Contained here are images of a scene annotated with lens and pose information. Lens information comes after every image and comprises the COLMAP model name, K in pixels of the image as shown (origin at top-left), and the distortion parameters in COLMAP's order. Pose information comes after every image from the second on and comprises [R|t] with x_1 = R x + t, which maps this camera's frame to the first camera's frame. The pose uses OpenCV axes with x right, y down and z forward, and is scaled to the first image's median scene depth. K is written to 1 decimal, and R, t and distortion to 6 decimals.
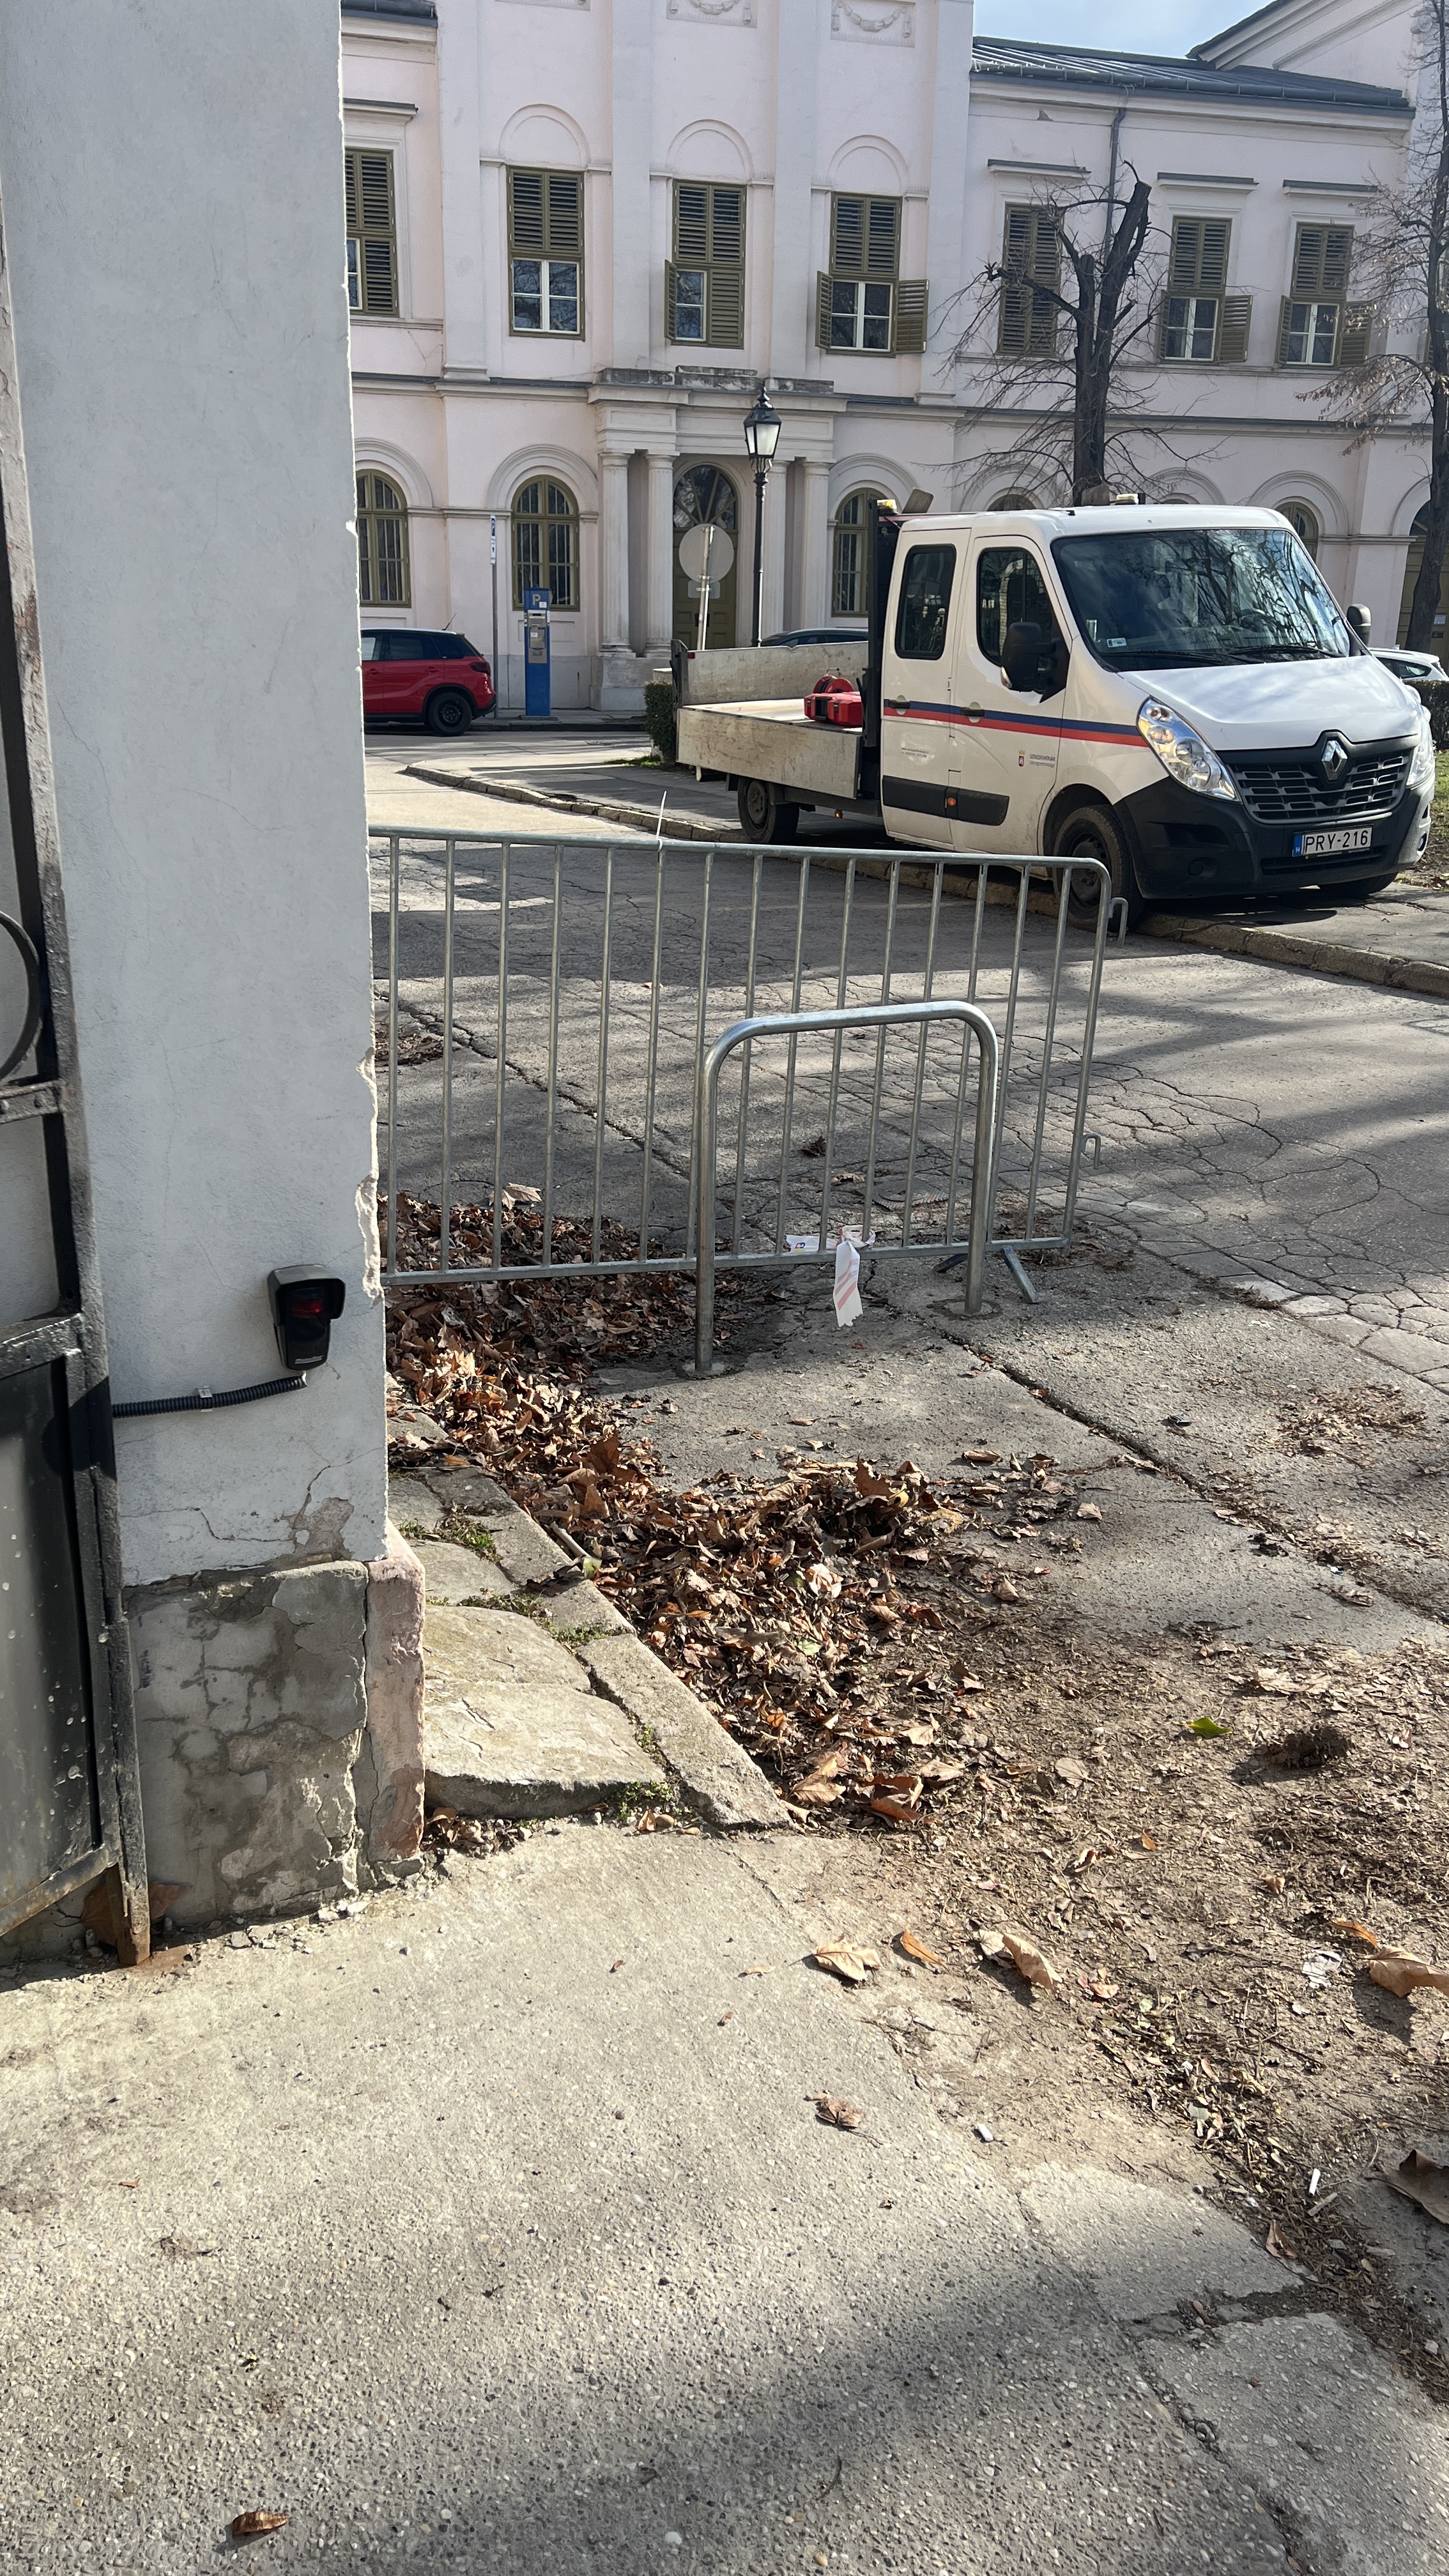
lens RADIAL K [[1971.1, 0, 726.8], [0, 1971.1, 1303.5], [0, 0, 1]] dist [0.058917, -0.052736]
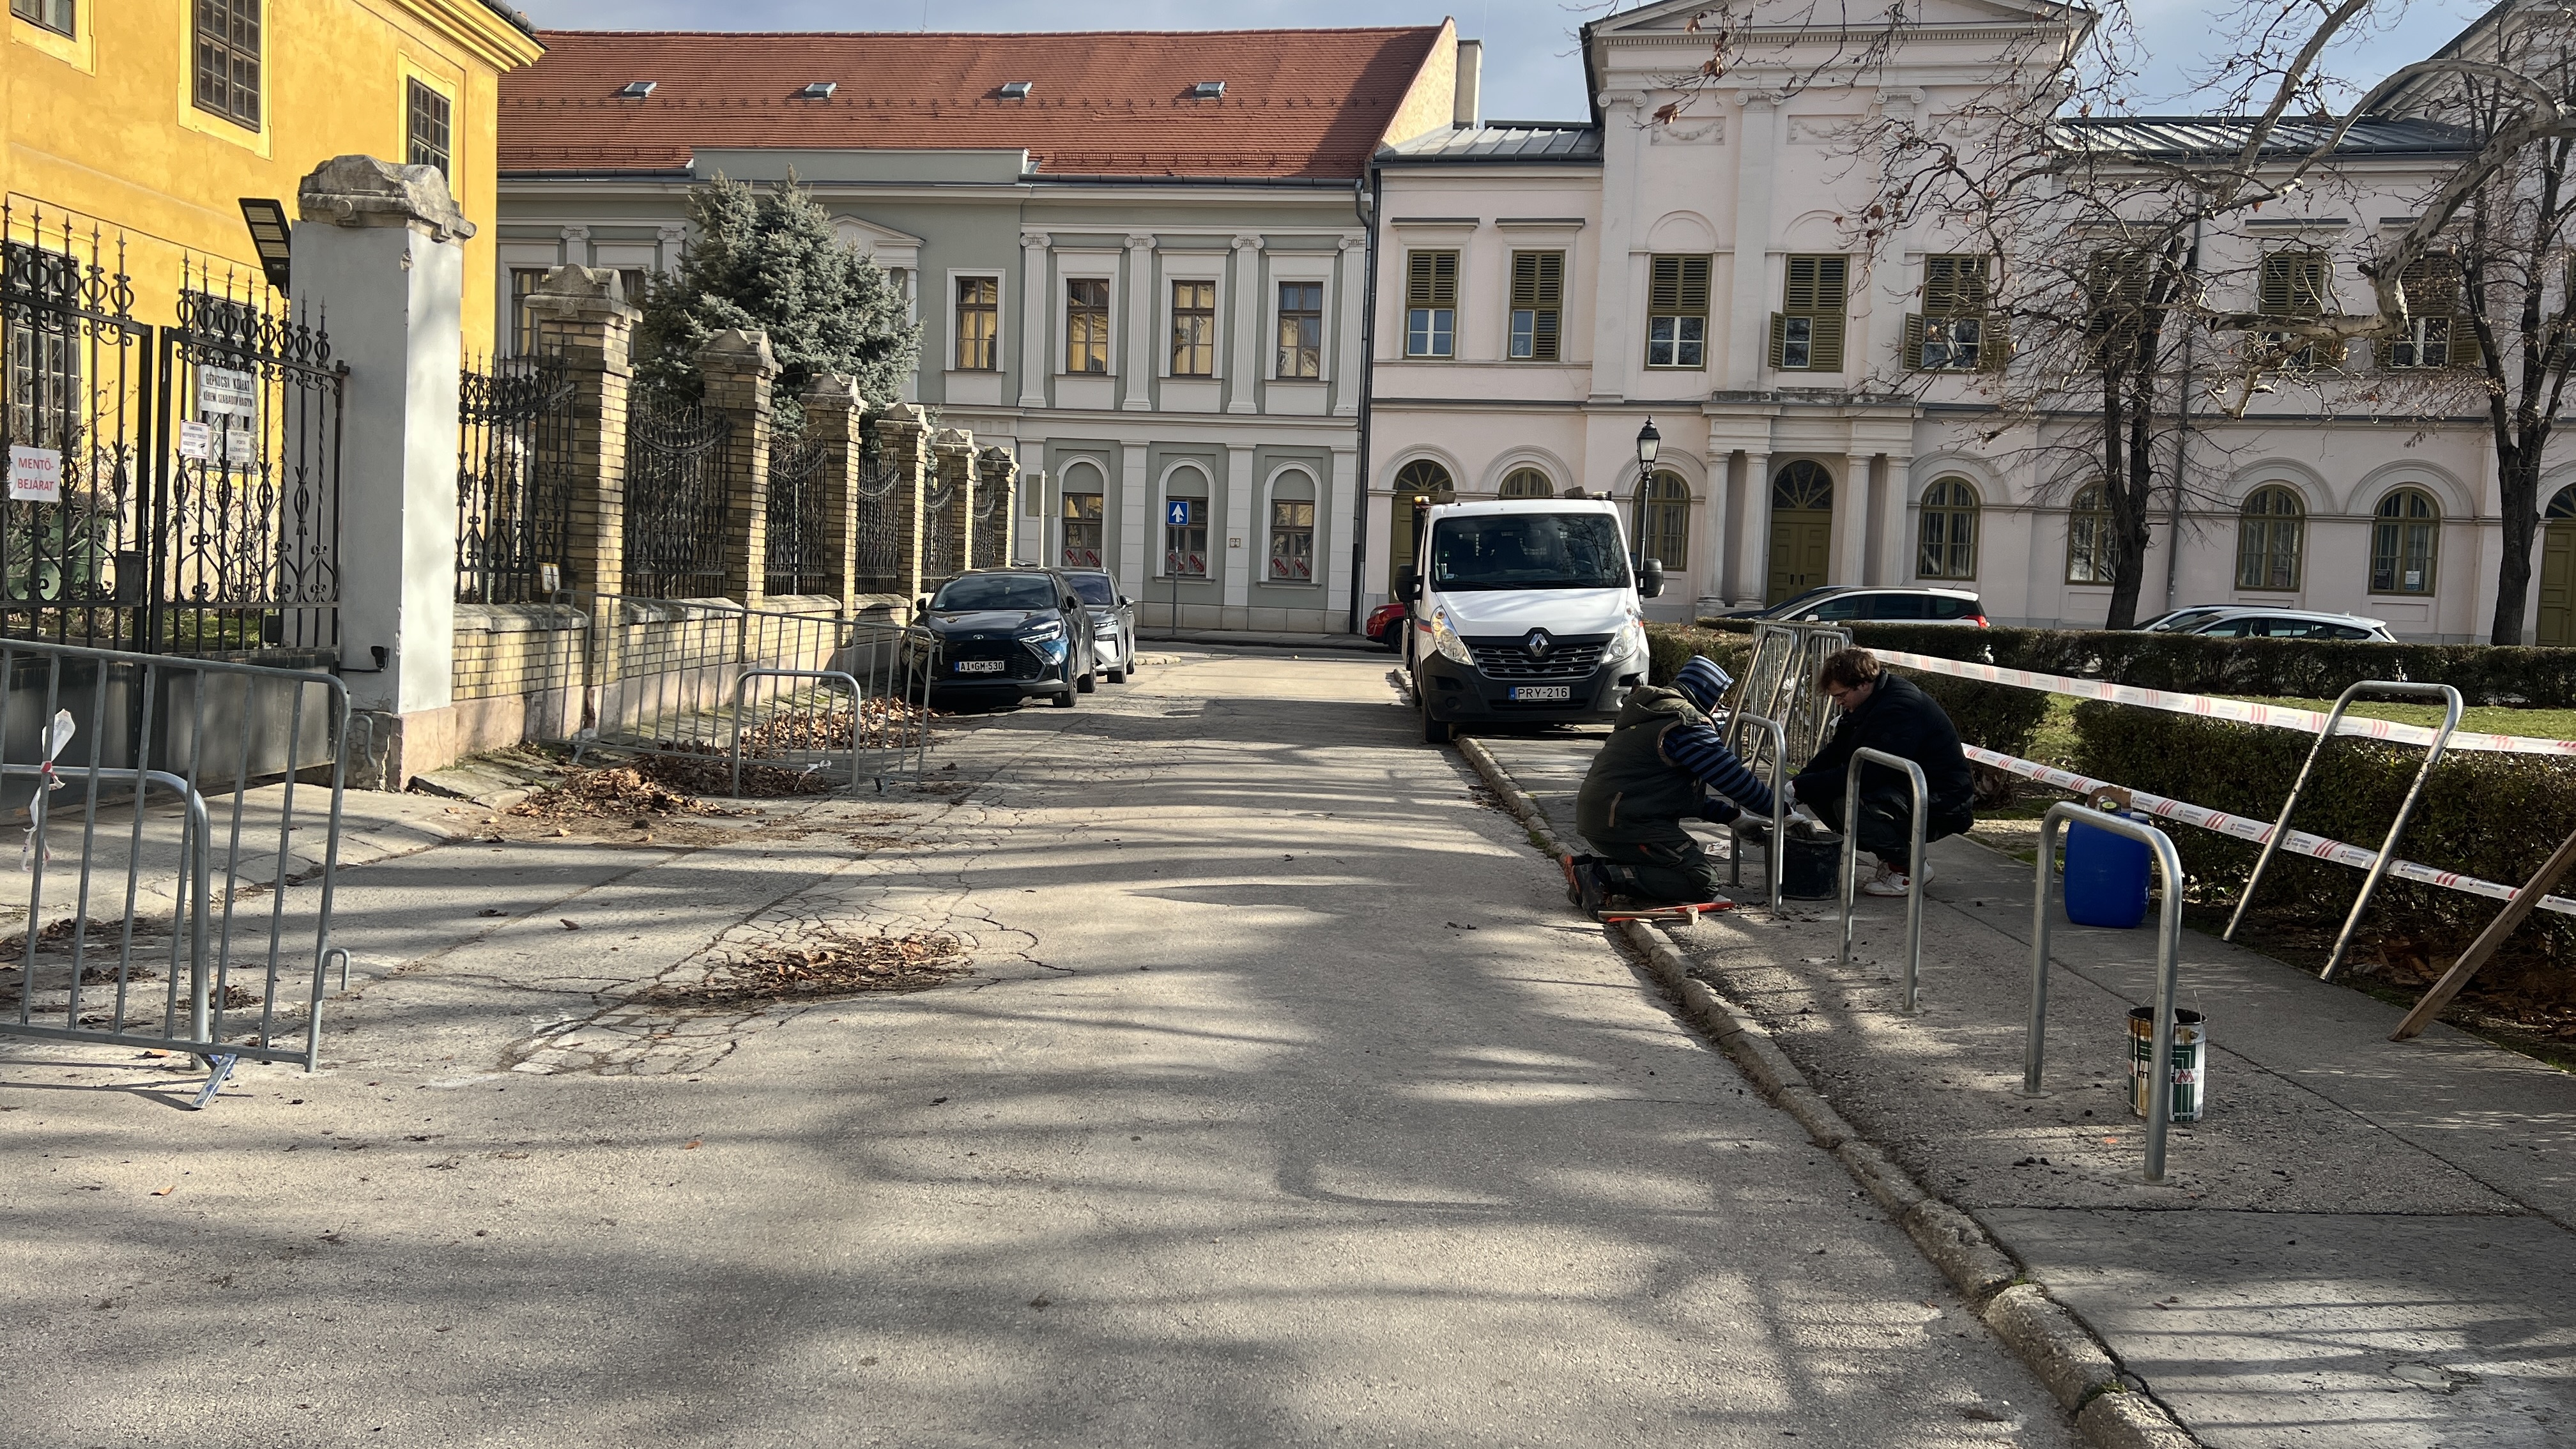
lens RADIAL K [[1950.4, 0, 1279.7], [0, 1950.4, 690.6], [0, 0, 1]] dist [0.162027, -0.264118]
pose [[0.897067, 0.044852, -0.439612, 0.249414], [-0.163937, 0.957621, -0.236825, 0.054539], [0.410359, 0.284517, 0.866404, -0.144367]]
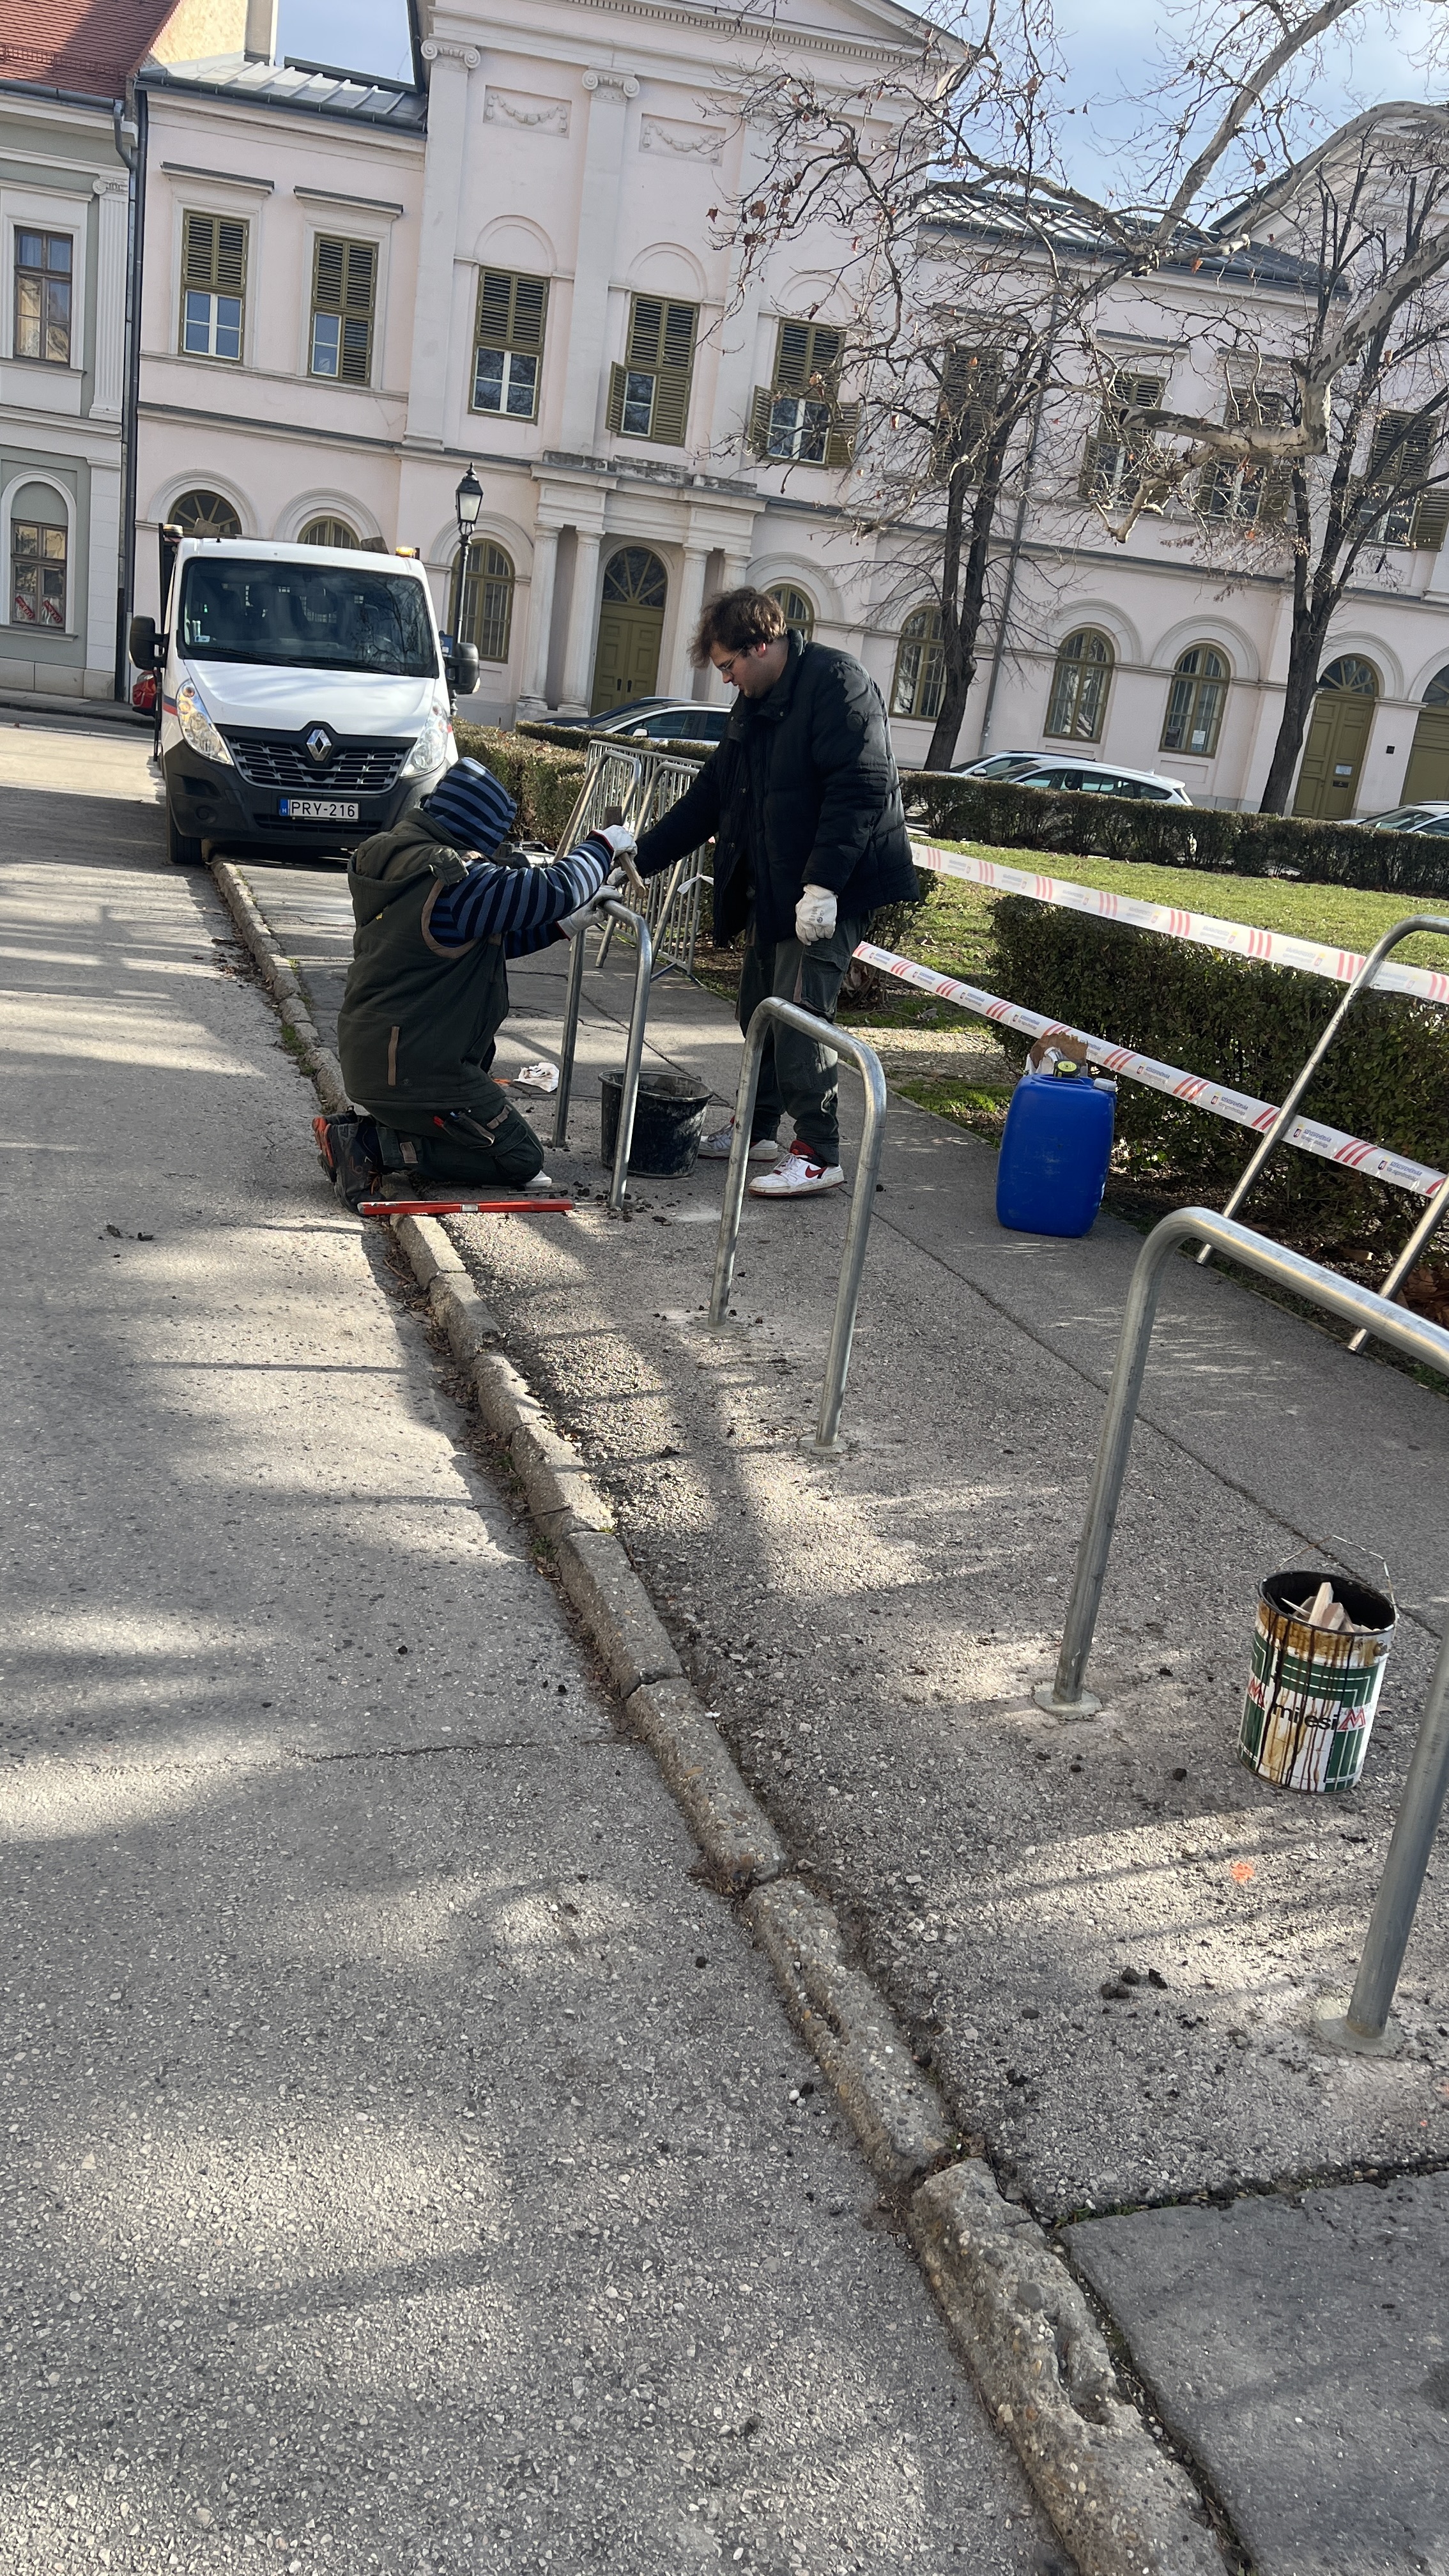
lens RADIAL K [[1971.1, 0, 726.8], [0, 1971.1, 1303.5], [0, 0, 1]] dist [0.058917, -0.052736]
pose [[0.983148, 0.147082, -0.108564, 0.227745], [-0.151919, 0.987675, -0.037676, 0.026929], [0.101684, 0.053534, 0.993375, -0.066586]]
